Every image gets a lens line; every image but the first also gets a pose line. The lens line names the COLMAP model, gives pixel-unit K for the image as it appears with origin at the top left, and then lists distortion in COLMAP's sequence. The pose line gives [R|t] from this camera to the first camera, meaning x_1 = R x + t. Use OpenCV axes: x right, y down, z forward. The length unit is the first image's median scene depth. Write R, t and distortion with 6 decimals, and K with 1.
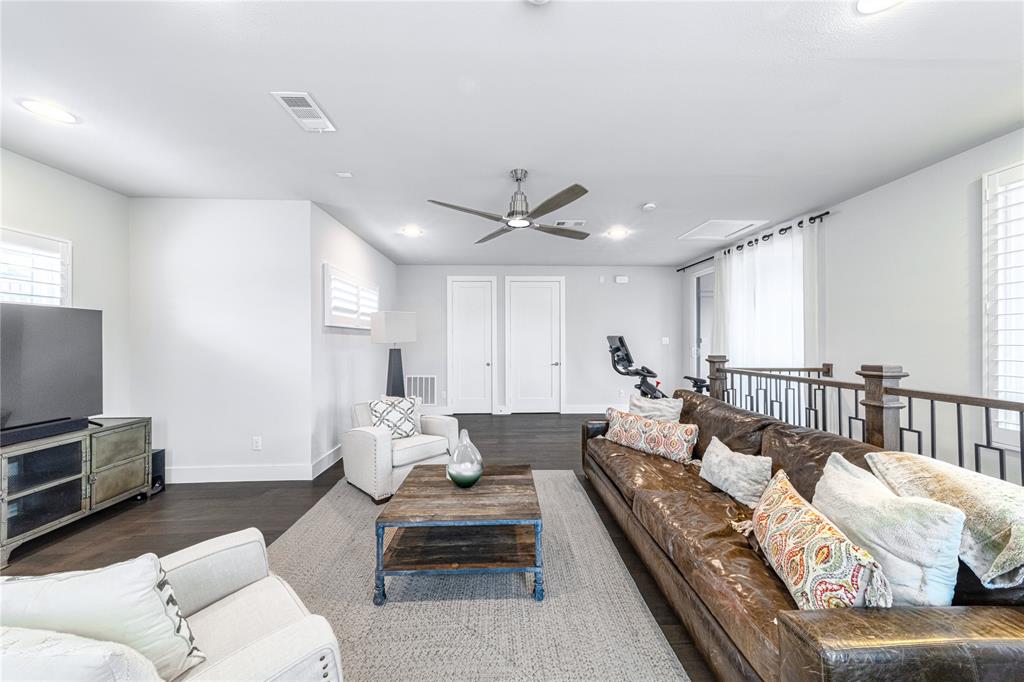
lens RADIAL K [[355.1, 0, 513.1], [0, 355.1, 337.9], [0, 0, 1]] dist [0.008976, -0.001106]
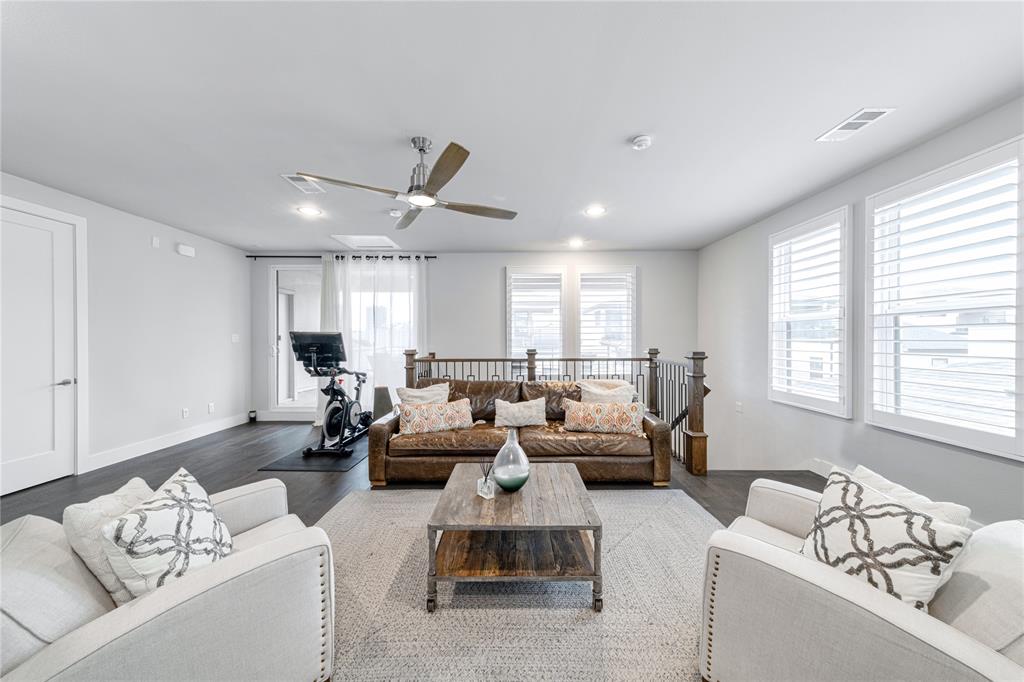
lens RADIAL K [[355.1, 0, 513.9], [0, 355.1, 340.8], [0, 0, 1]] dist [0.008976, -0.001106]
pose [[0.053209, -0.002735, 0.998580, -0.534546], [-0.007503, 0.999967, 0.003139, 0.009162], [-0.998555, -0.007659, 0.053187, 0.466282]]
